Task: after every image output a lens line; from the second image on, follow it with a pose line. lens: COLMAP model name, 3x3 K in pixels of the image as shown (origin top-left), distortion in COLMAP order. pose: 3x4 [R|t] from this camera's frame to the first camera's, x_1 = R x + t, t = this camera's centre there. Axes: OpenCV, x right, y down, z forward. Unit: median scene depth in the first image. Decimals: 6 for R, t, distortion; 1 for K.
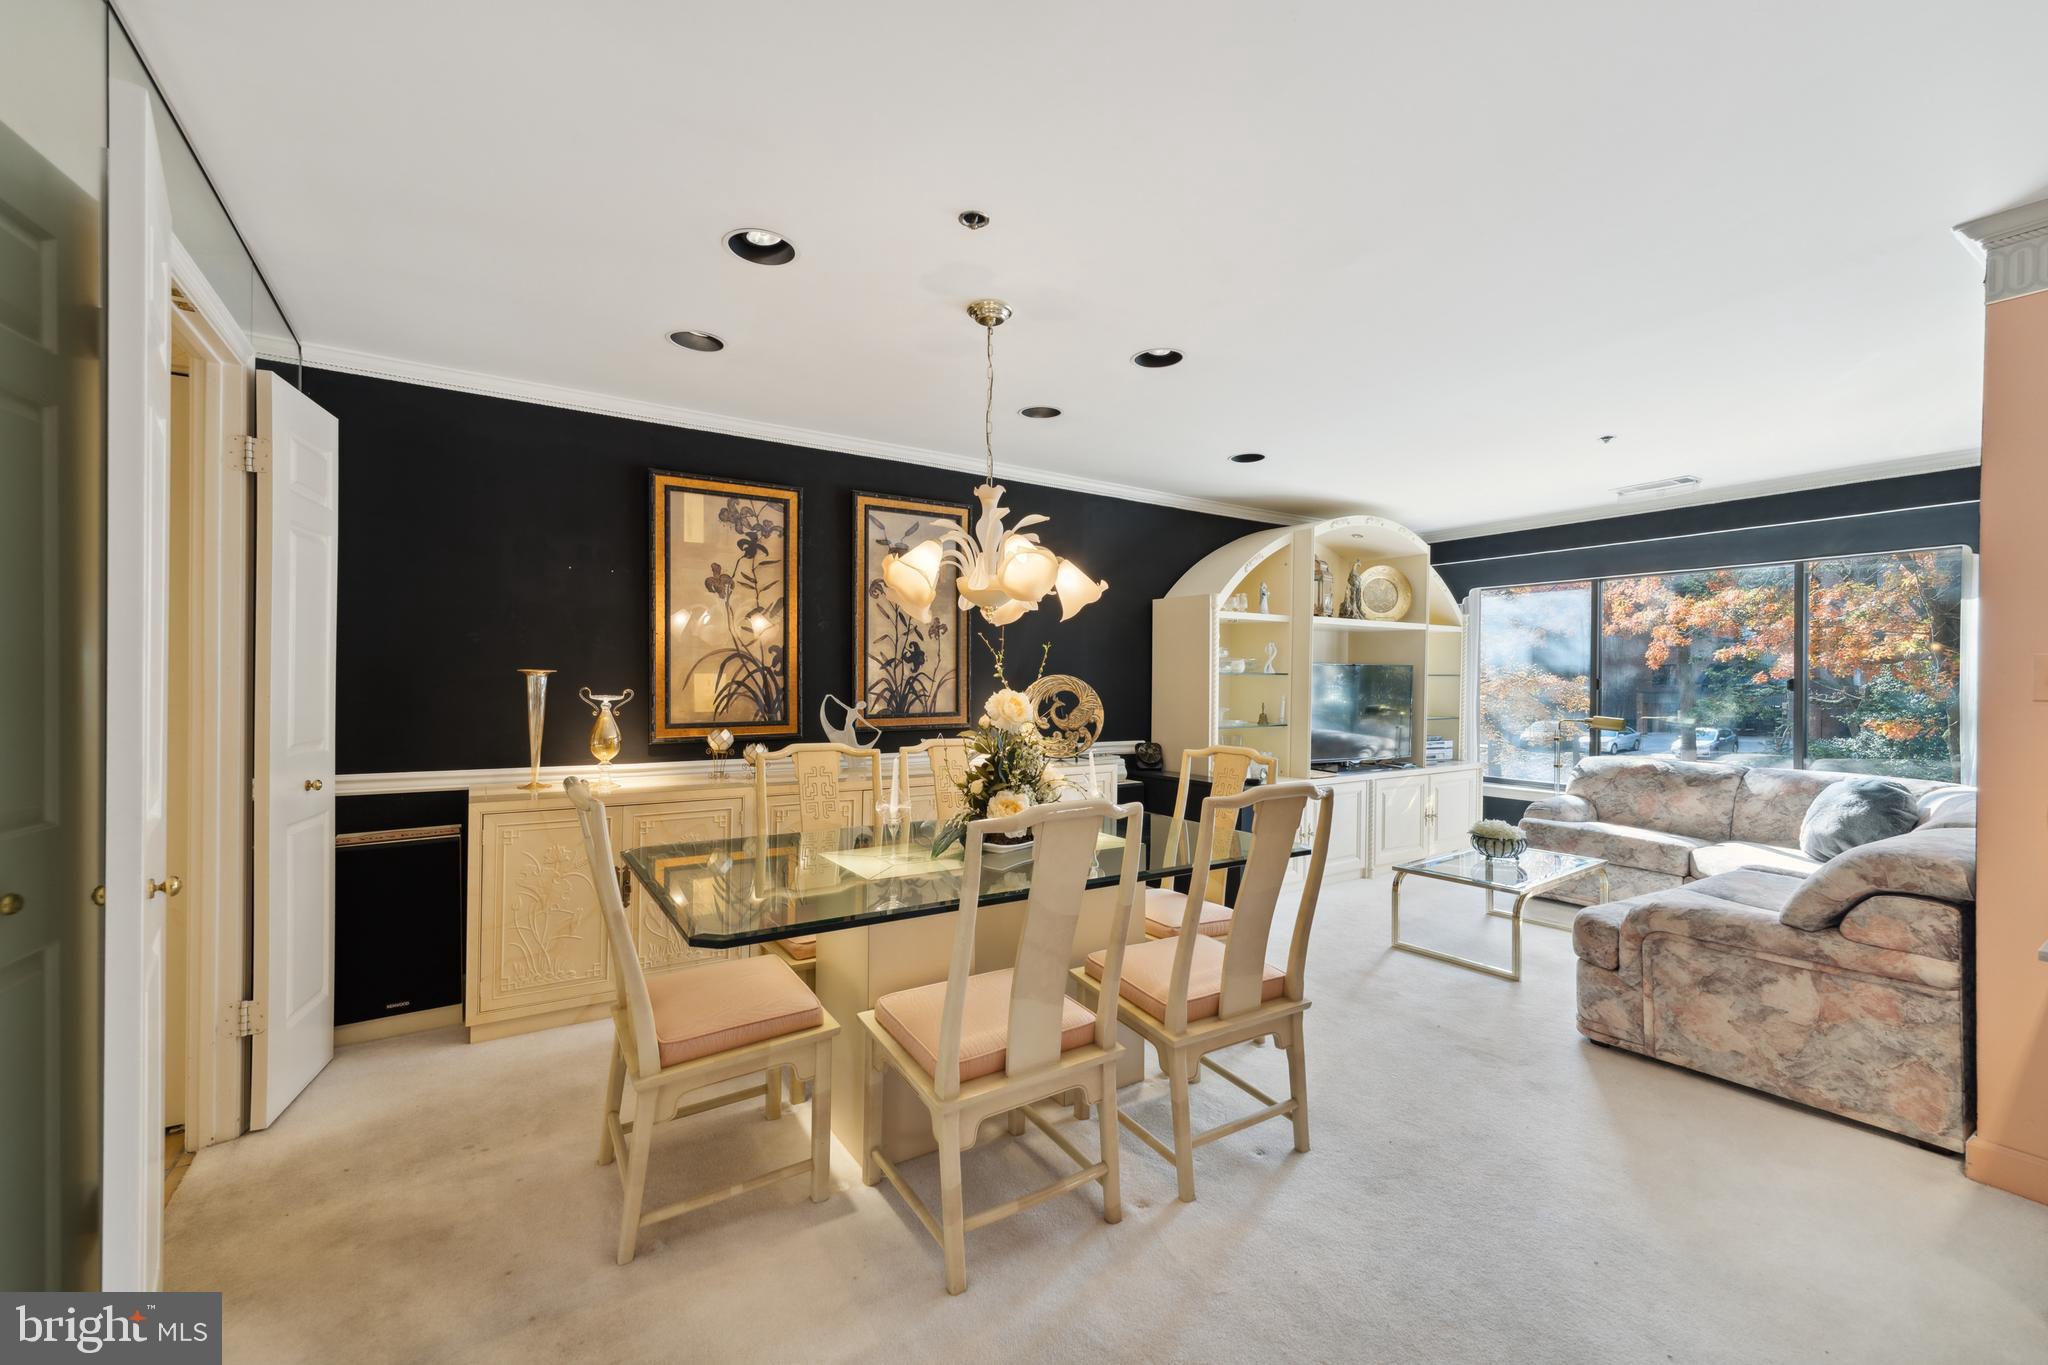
lens RADIAL K [[838.5, 0, 1014.6], [0, 838.5, 683.9], [0, 0, 1]] dist [0.001353, -0.000661]
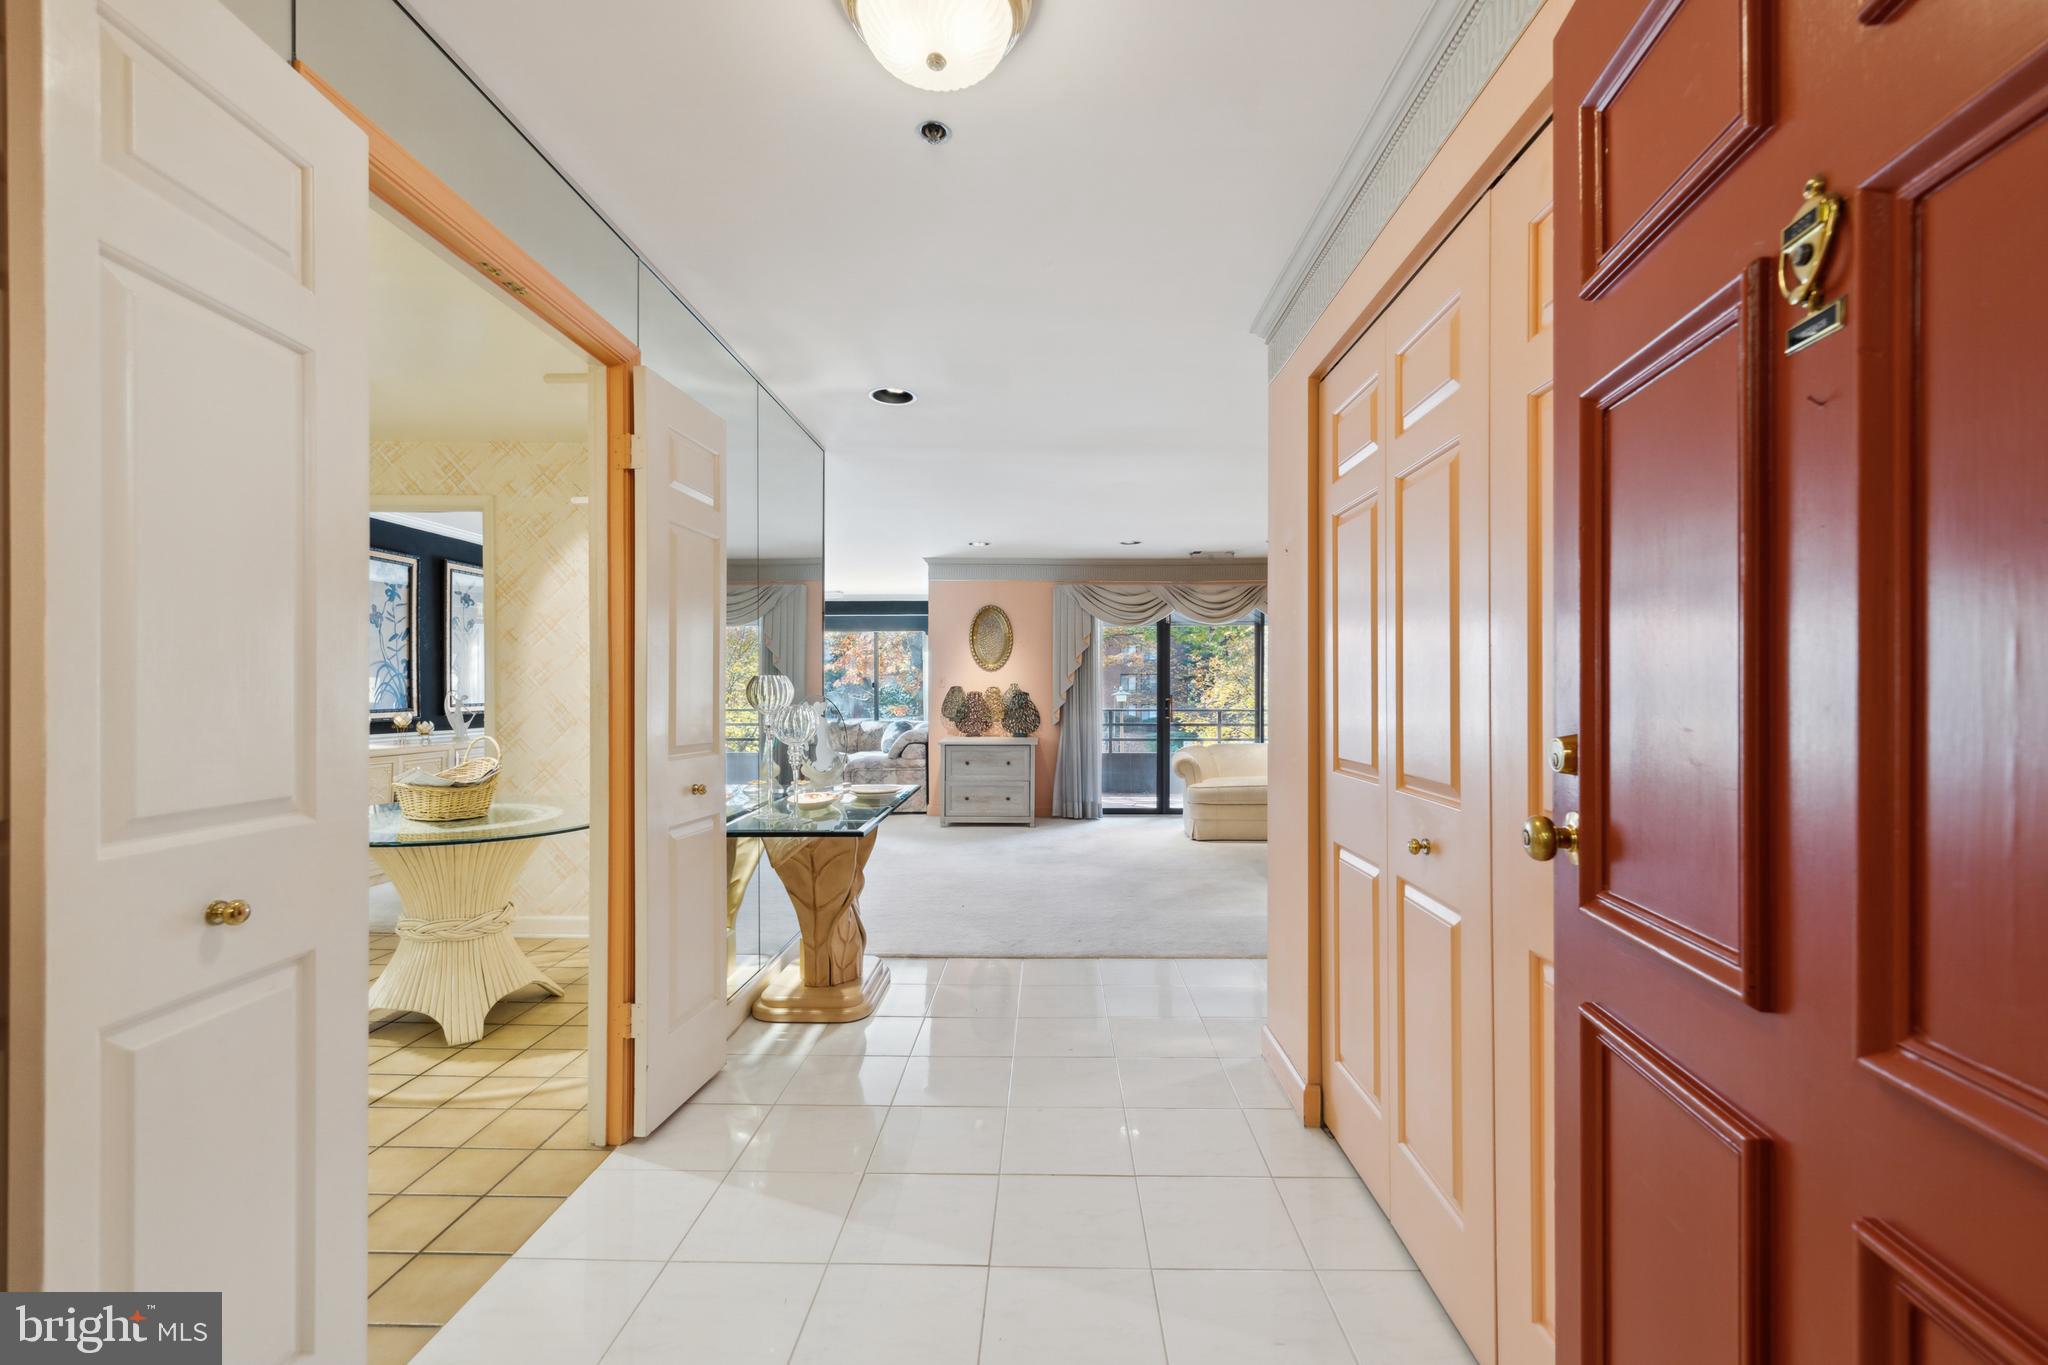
lens RADIAL K [[838.5, 0, 1037.3], [0, 838.5, 694.0], [0, 0, 1]] dist [0.001353, -0.000661]
pose [[0.554078, -0.010596, 0.832397, -0.832569], [0.007603, 0.999942, 0.007668, 0.012860], [-0.832430, 0.002080, 0.554126, -0.726212]]
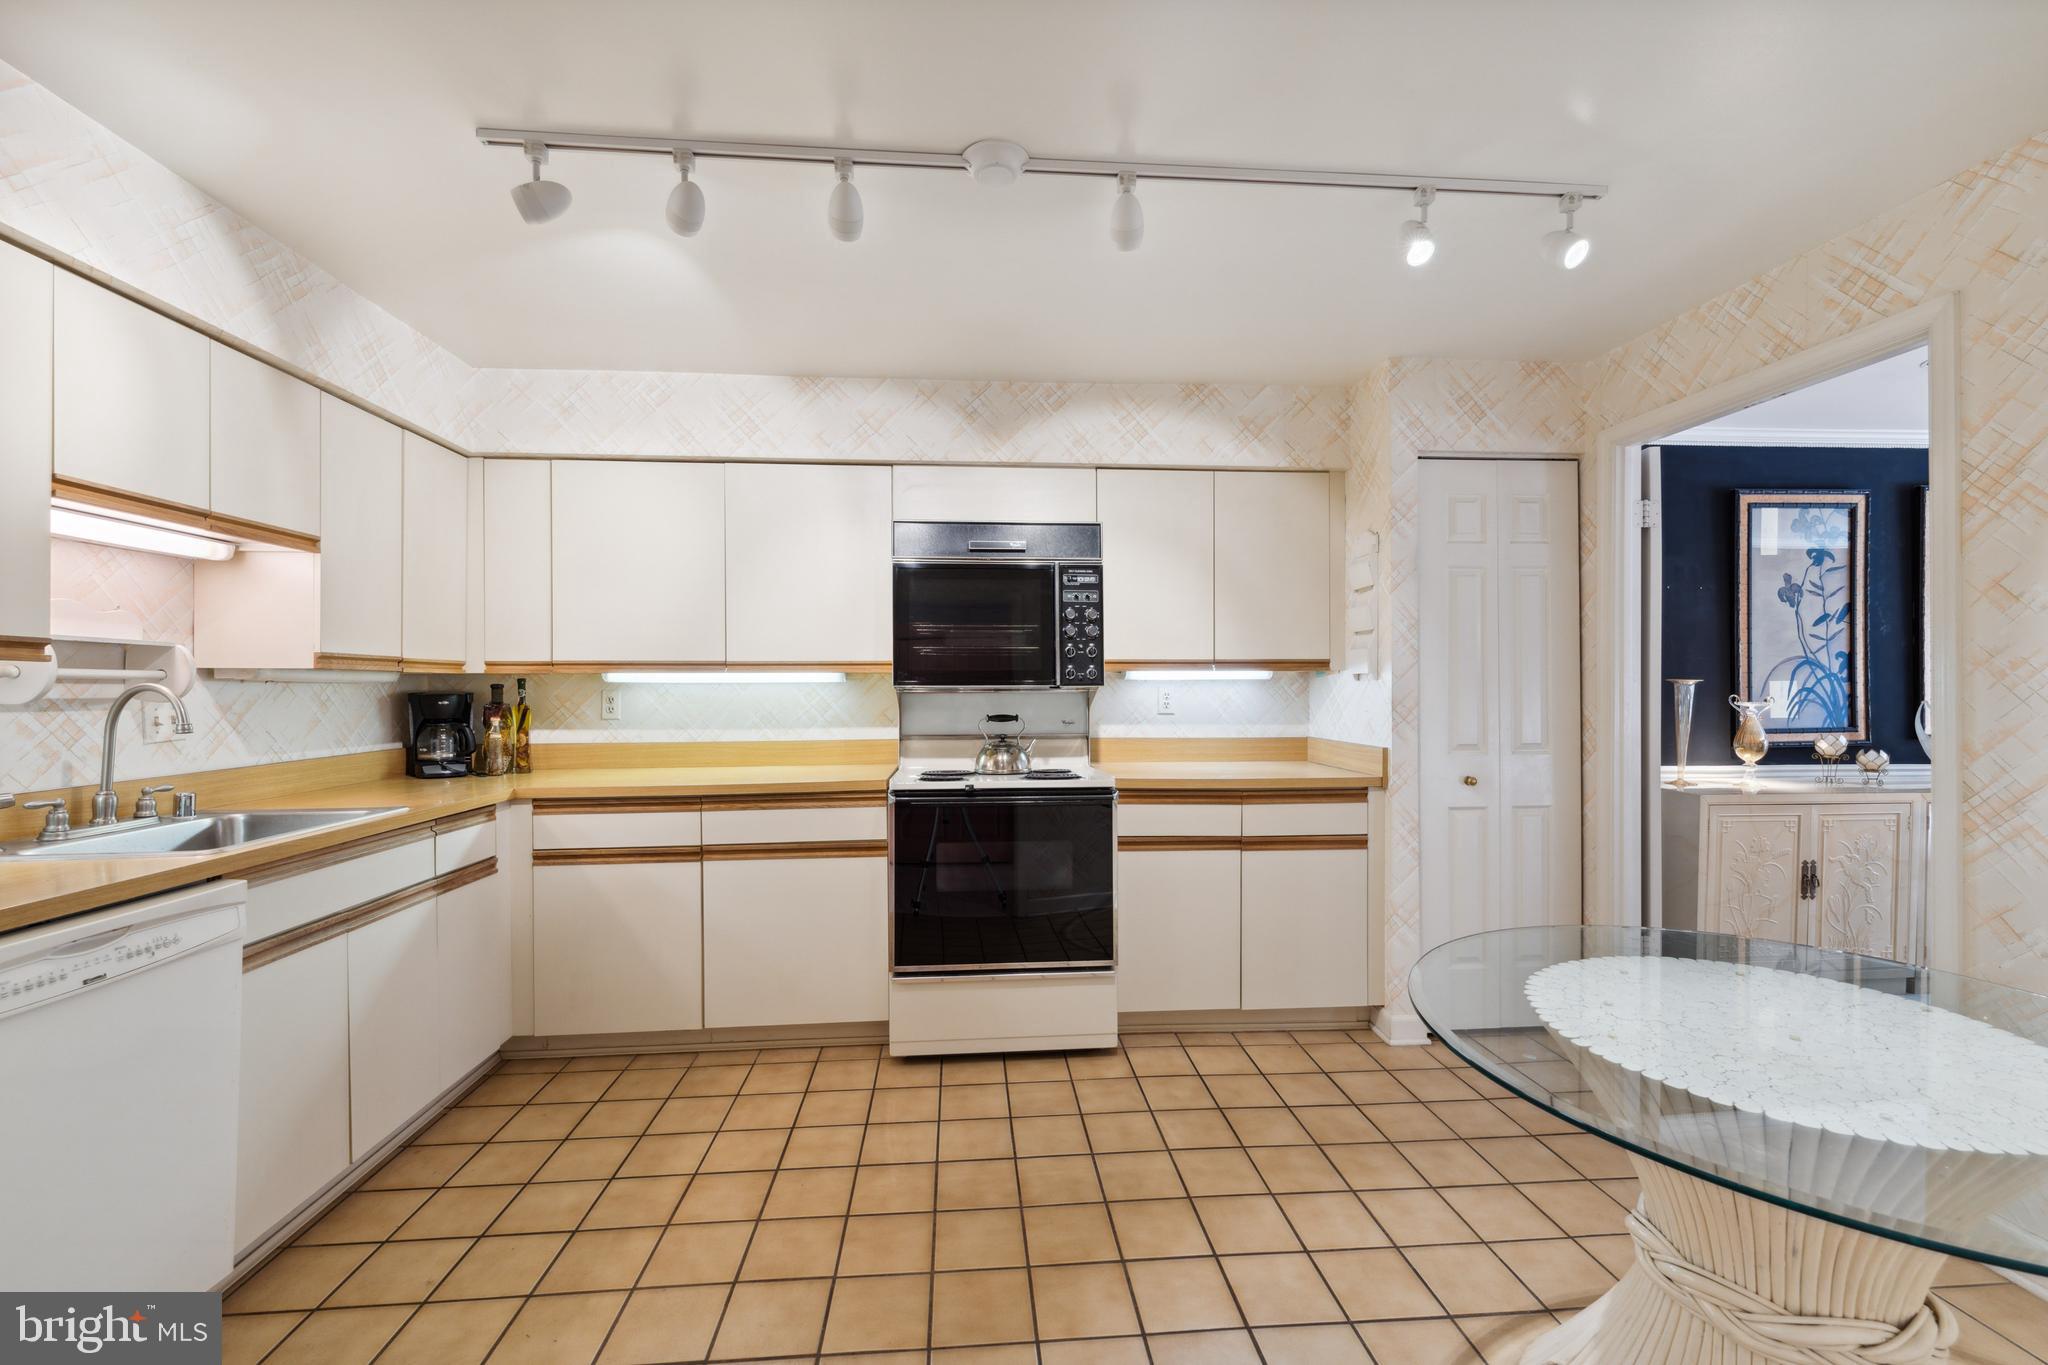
lens RADIAL K [[838.5, 0, 1020.1], [0, 838.5, 691.4], [0, 0, 1]] dist [0.001353, -0.000661]
pose [[0.875343, -0.010033, -0.483399, -0.596935], [0.008530, 0.999950, -0.005307, -0.001617], [0.483428, 0.000522, 0.875384, -0.309548]]
